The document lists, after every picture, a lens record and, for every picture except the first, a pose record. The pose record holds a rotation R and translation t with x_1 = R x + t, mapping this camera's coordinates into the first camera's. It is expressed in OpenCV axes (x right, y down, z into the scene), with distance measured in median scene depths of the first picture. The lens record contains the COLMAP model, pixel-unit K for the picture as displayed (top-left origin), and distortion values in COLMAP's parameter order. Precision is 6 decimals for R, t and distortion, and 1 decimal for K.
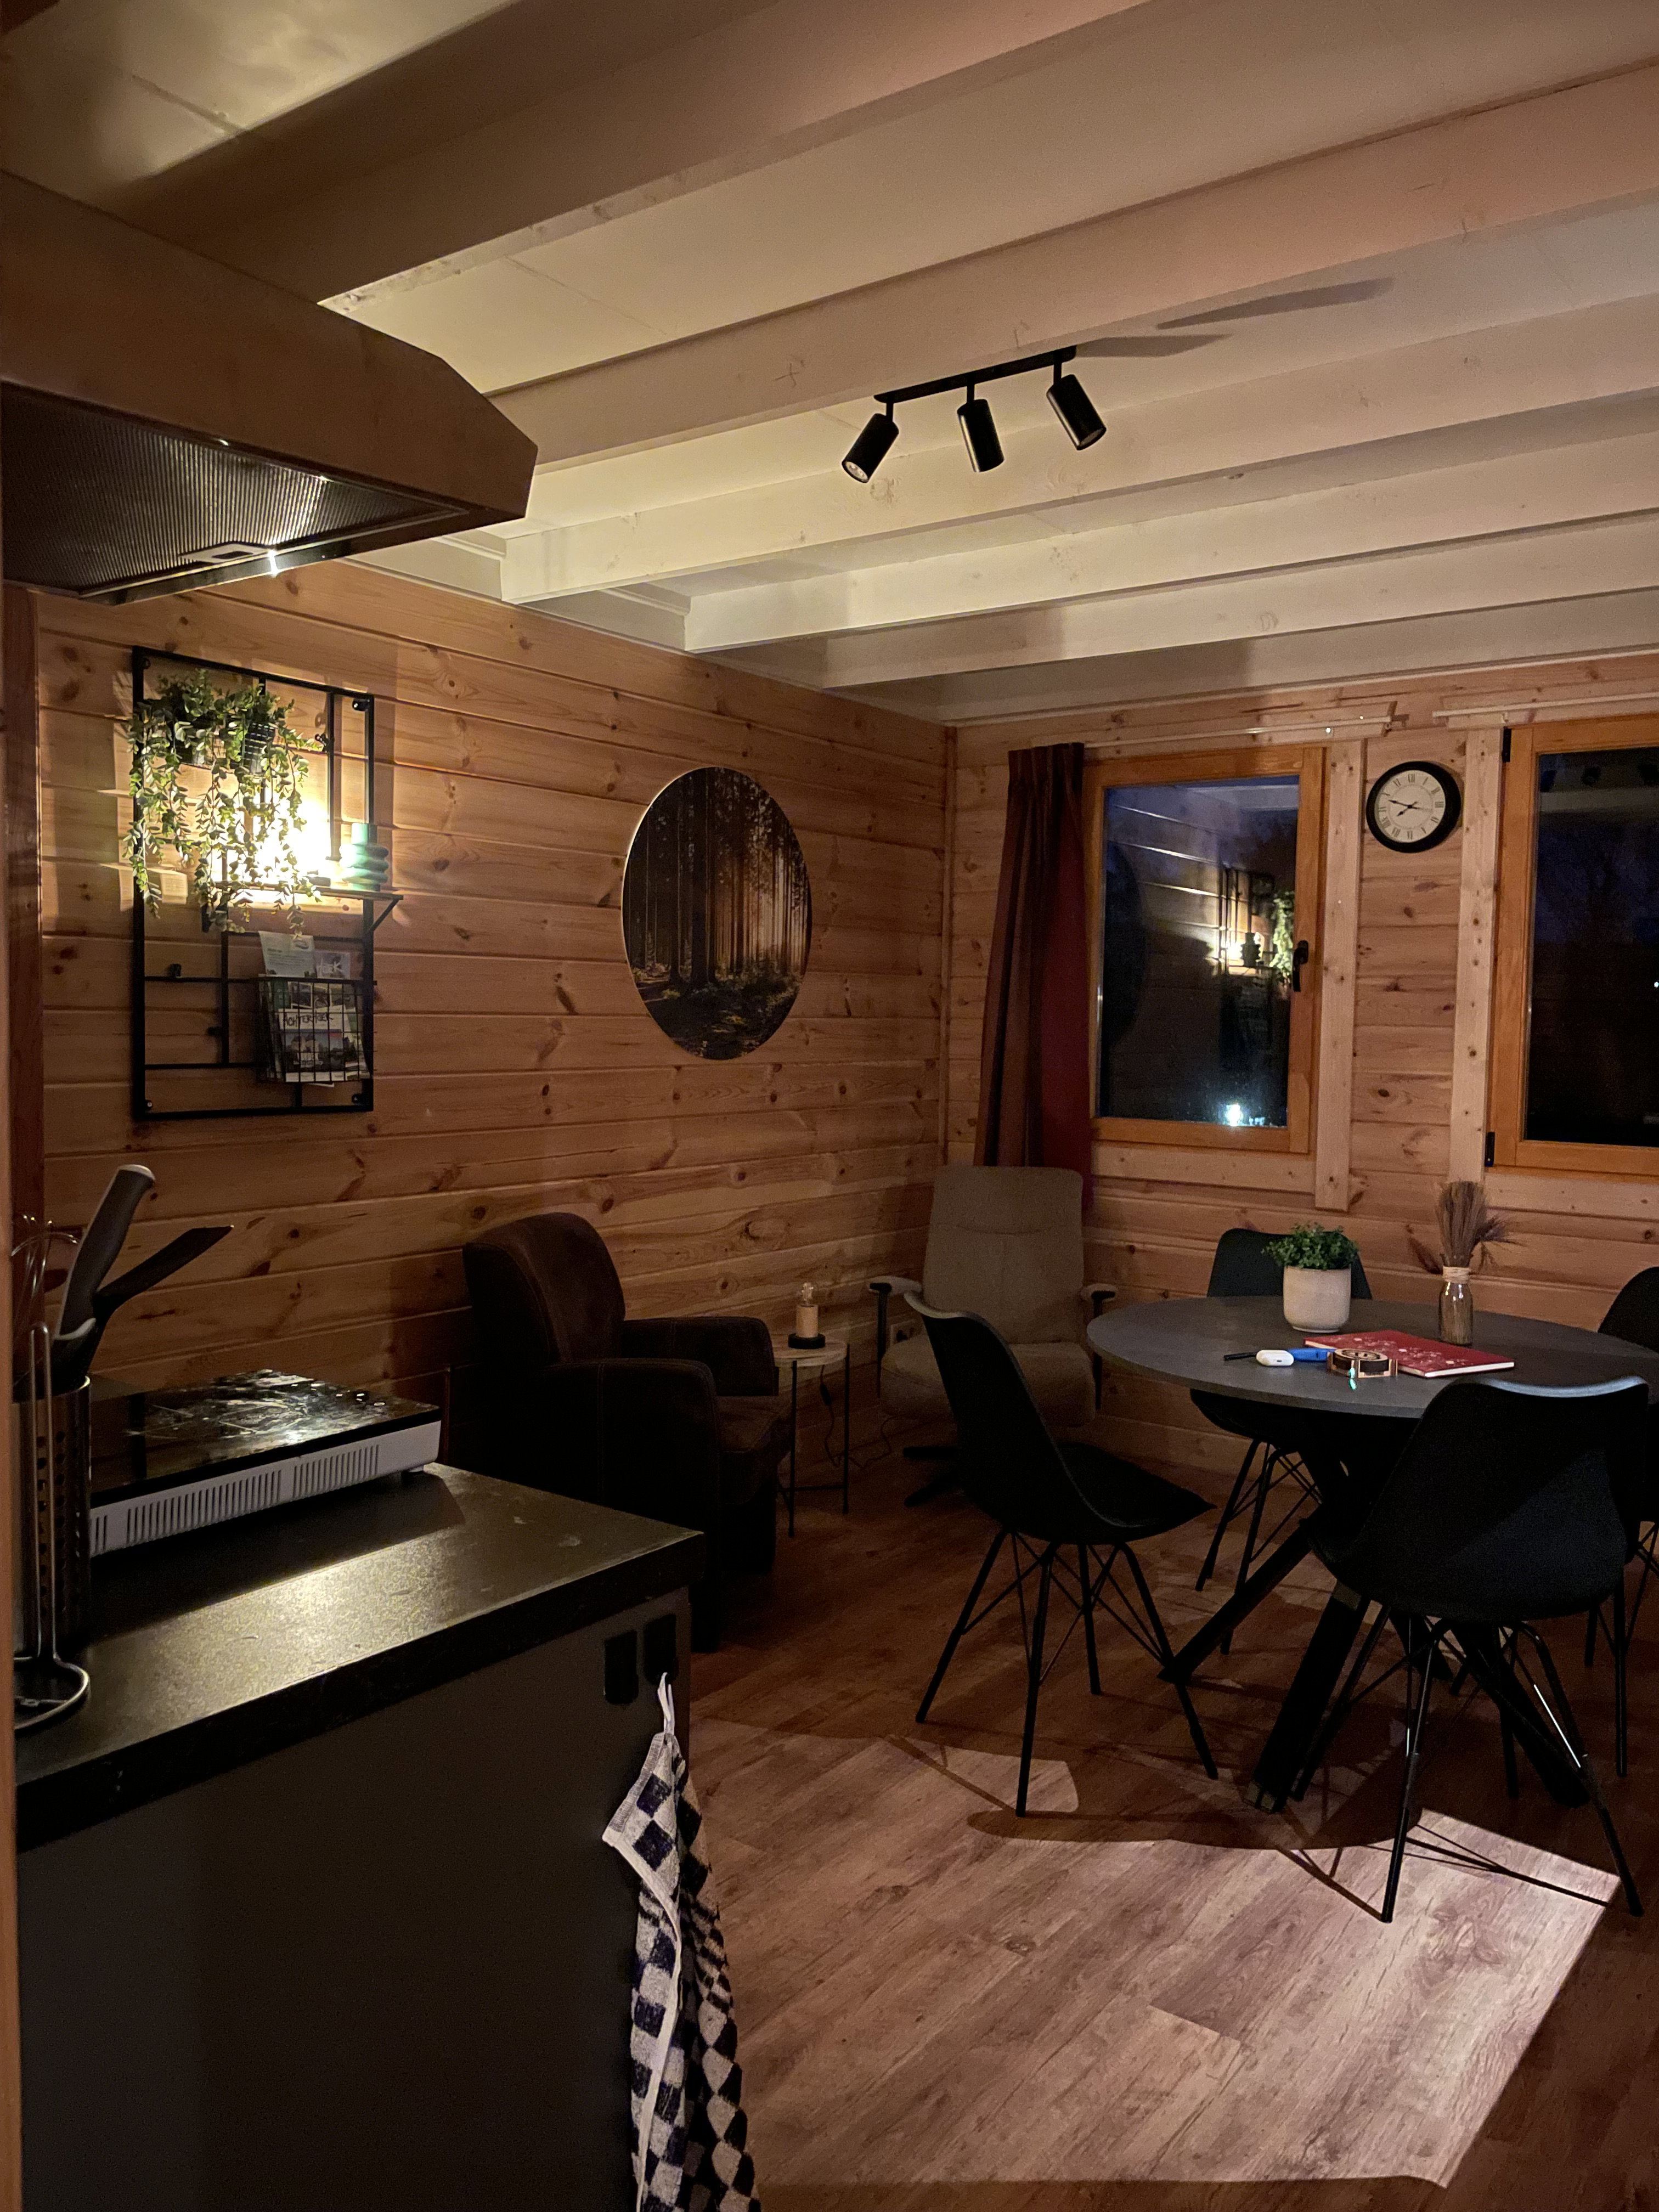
lens RADIAL K [[1710.1, 0, 833.8], [0, 1710.1, 1099.0], [0, 0, 1]] dist [0.079655, -0.028775]
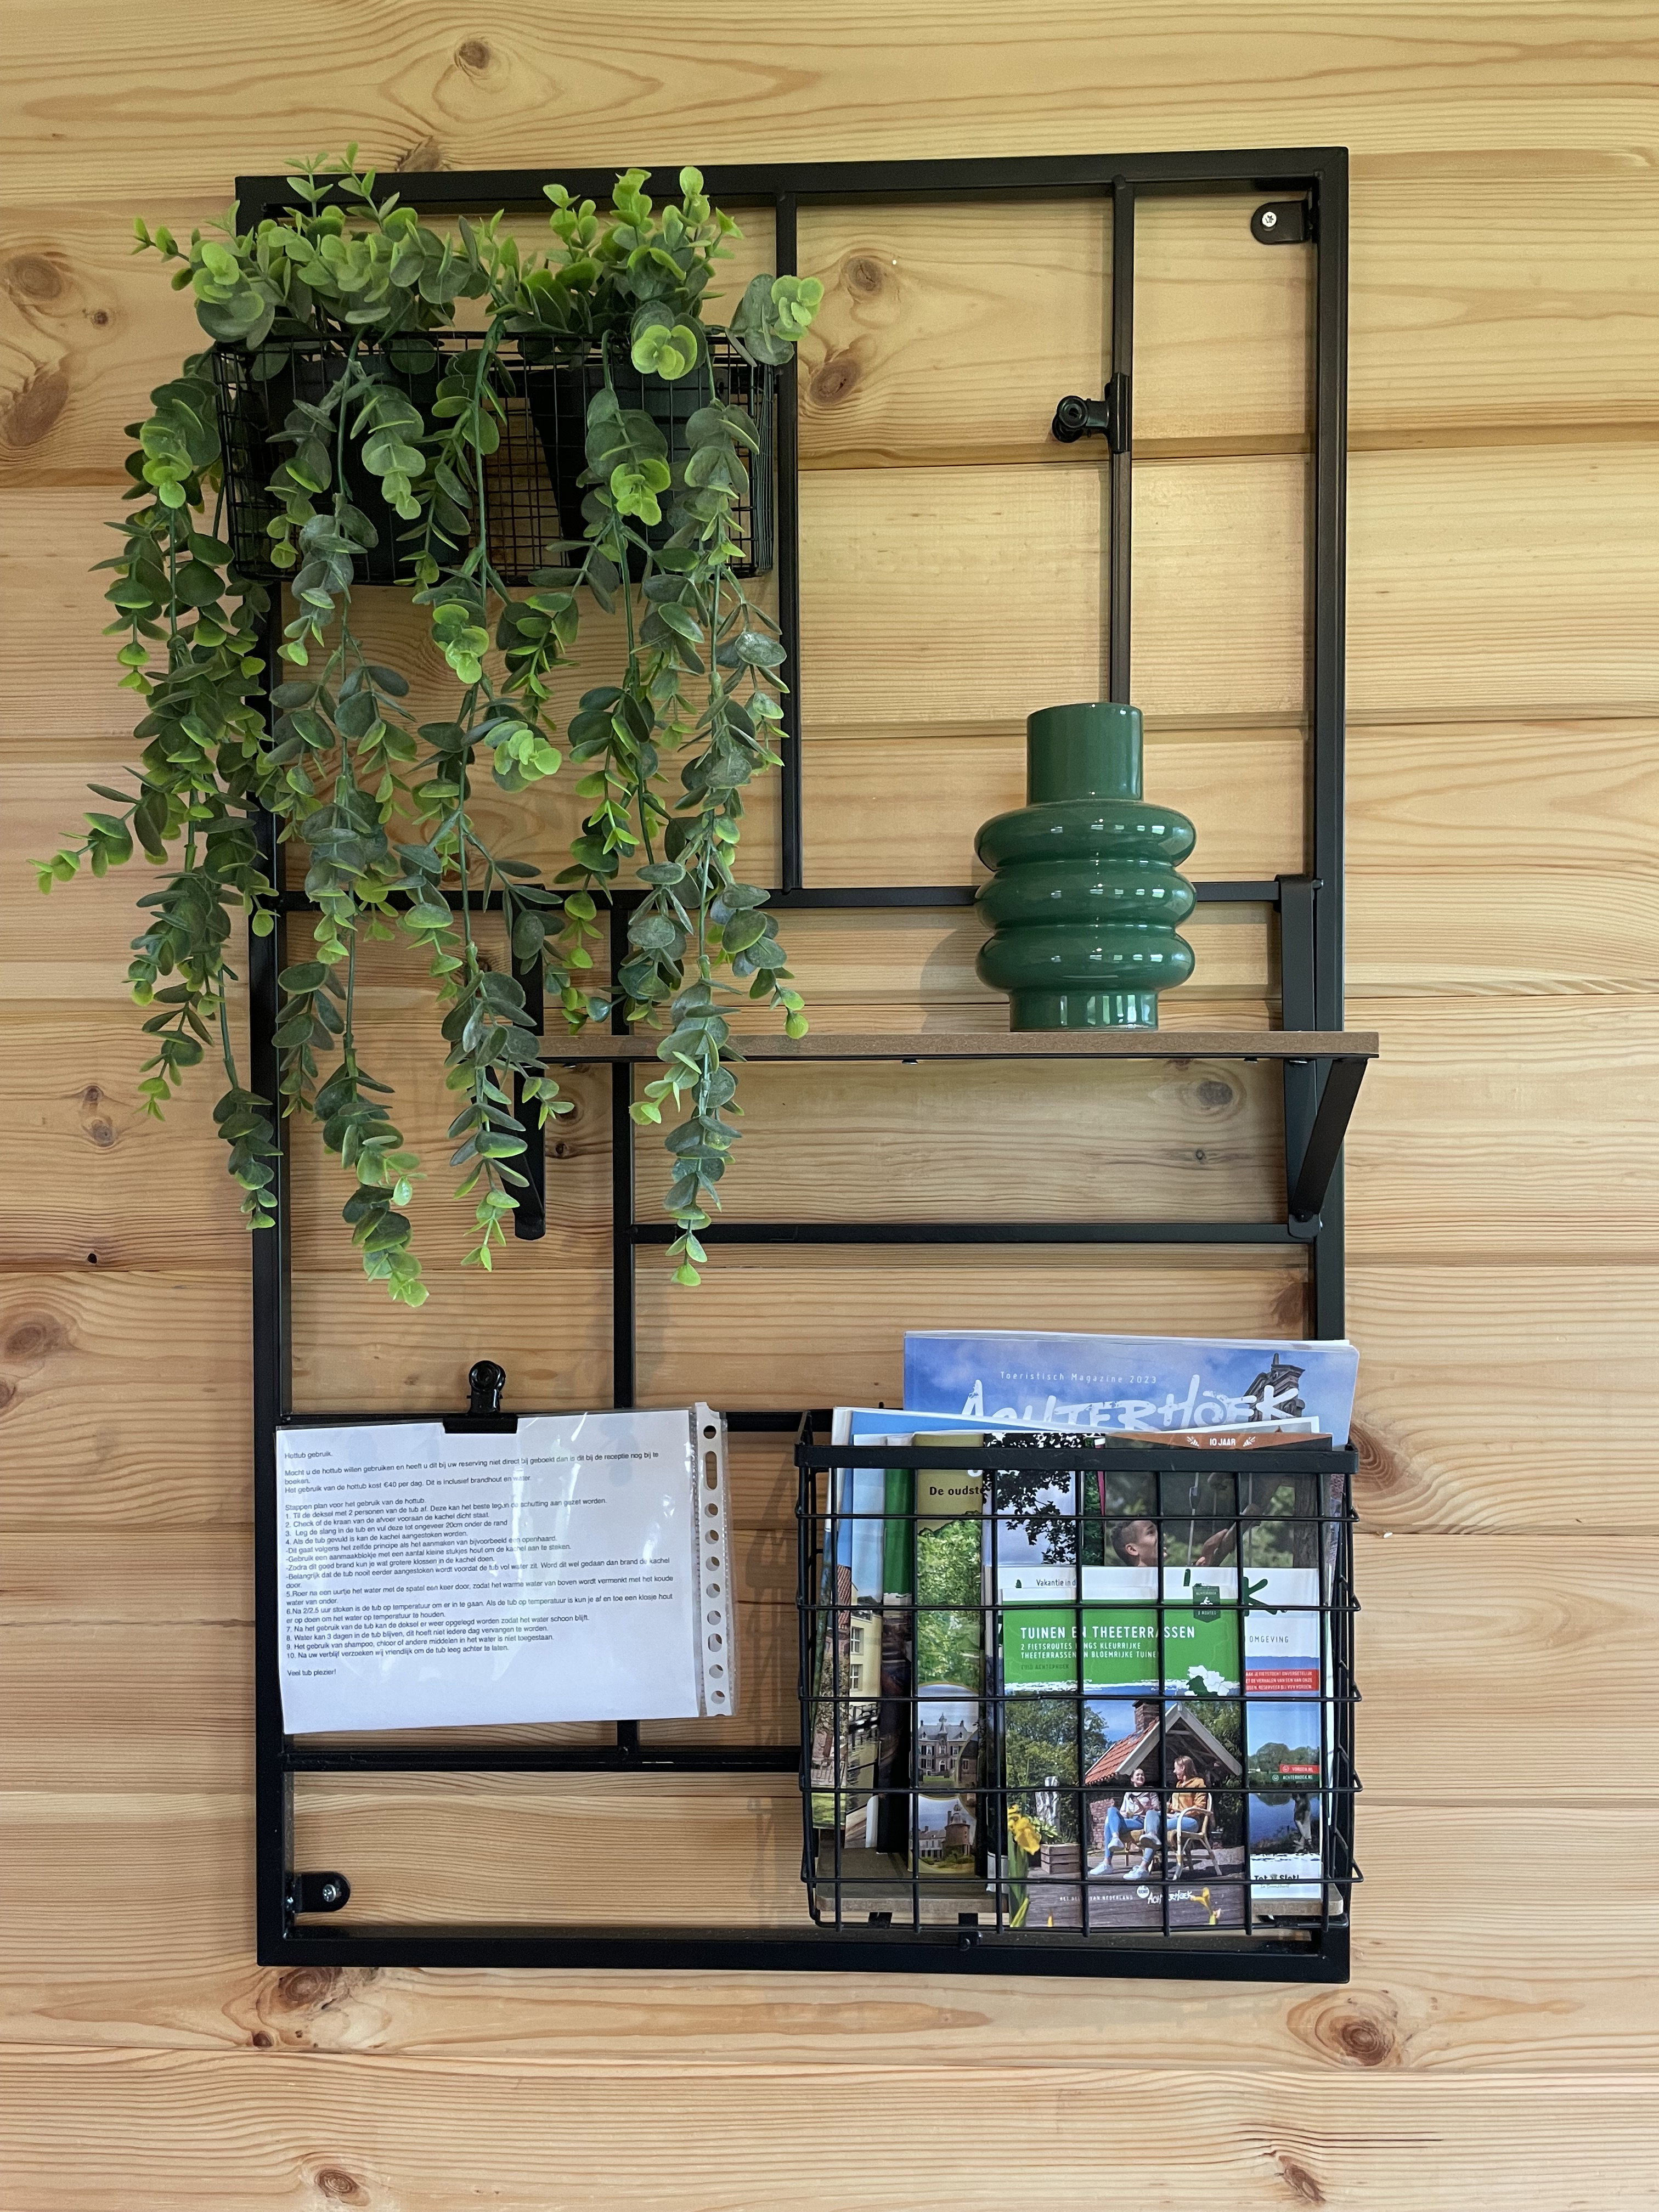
lens RADIAL K [[1710.1, 0, 827.8], [0, 1710.1, 1104.5], [0, 0, 1]] dist [0.079655, -0.028775]
pose [[0.573237, -0.015846, -0.819236, -0.110019], [-0.021200, 0.999192, -0.034160, -0.093148], [0.819115, 0.036949, 0.572438, 0.764331]]
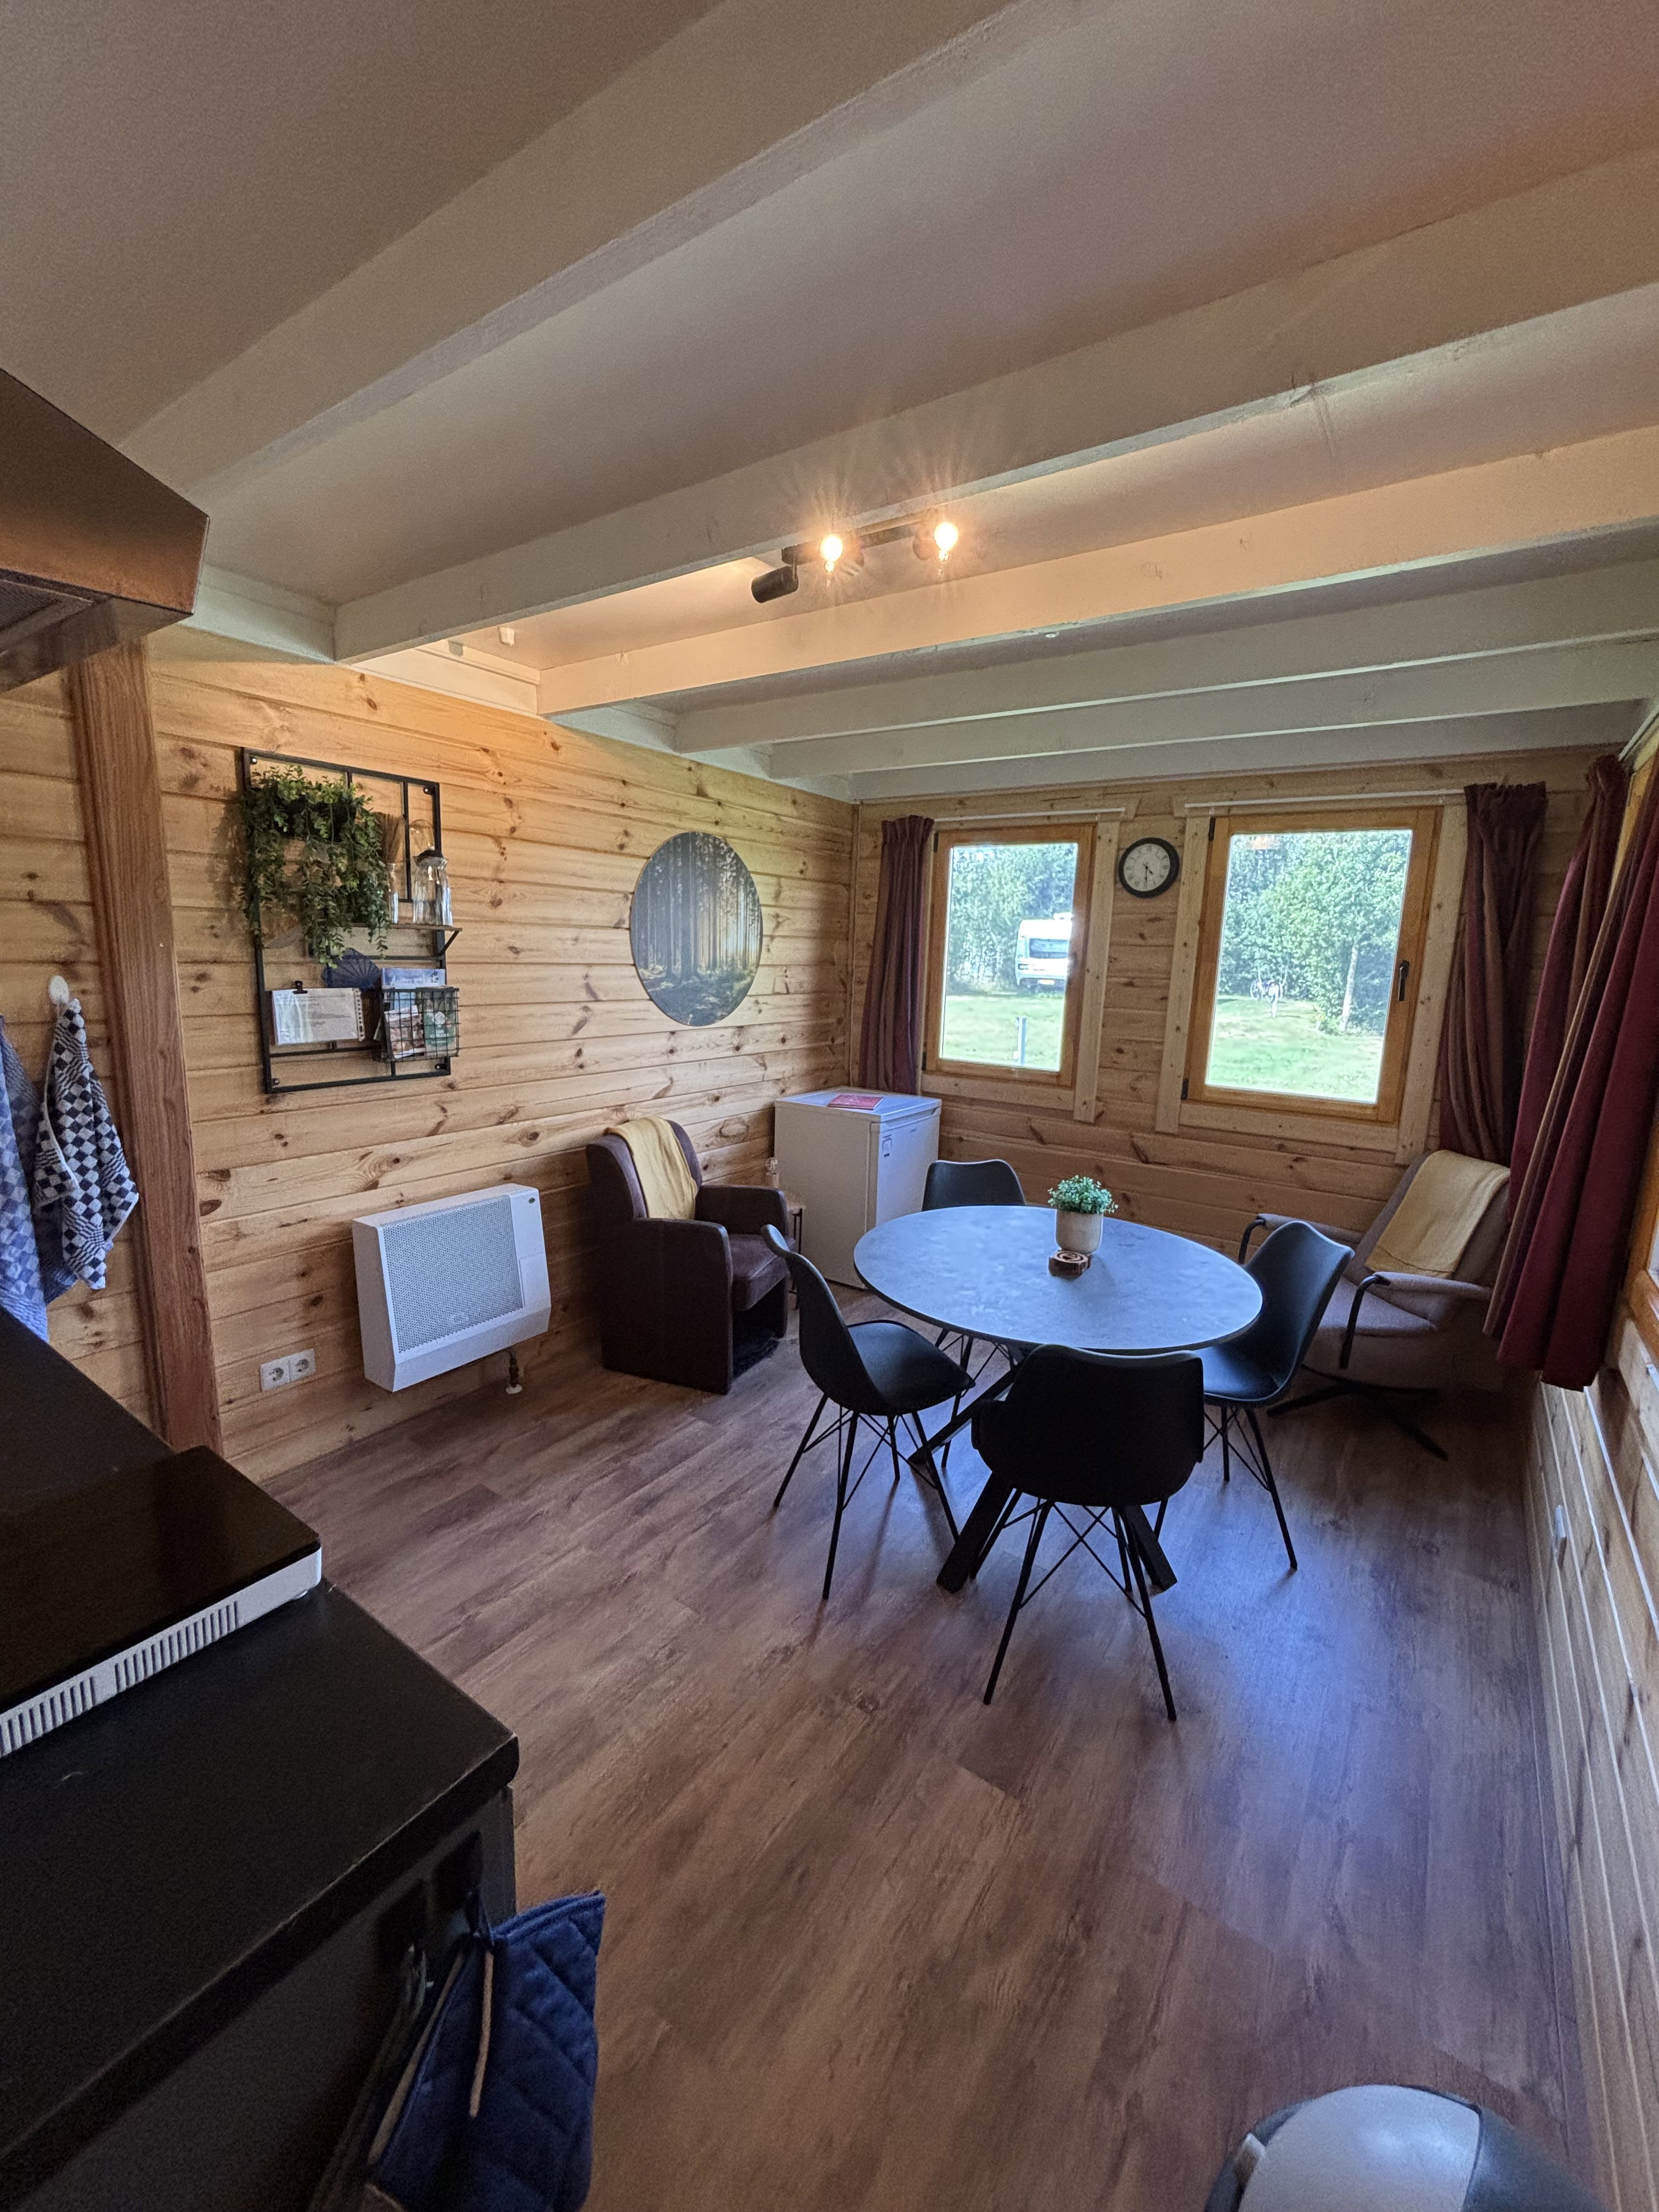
lens RADIAL K [[896.3, 0, 830.3], [0, 896.3, 1109.2], [0, 0, 1]] dist [-0.001960, 0.000226]
pose [[0.999557, 0.007269, 0.028854, 0.033036], [-0.010811, 0.992153, 0.124564, -0.059862], [-0.027722, -0.124821, 0.991792, 0.215095]]
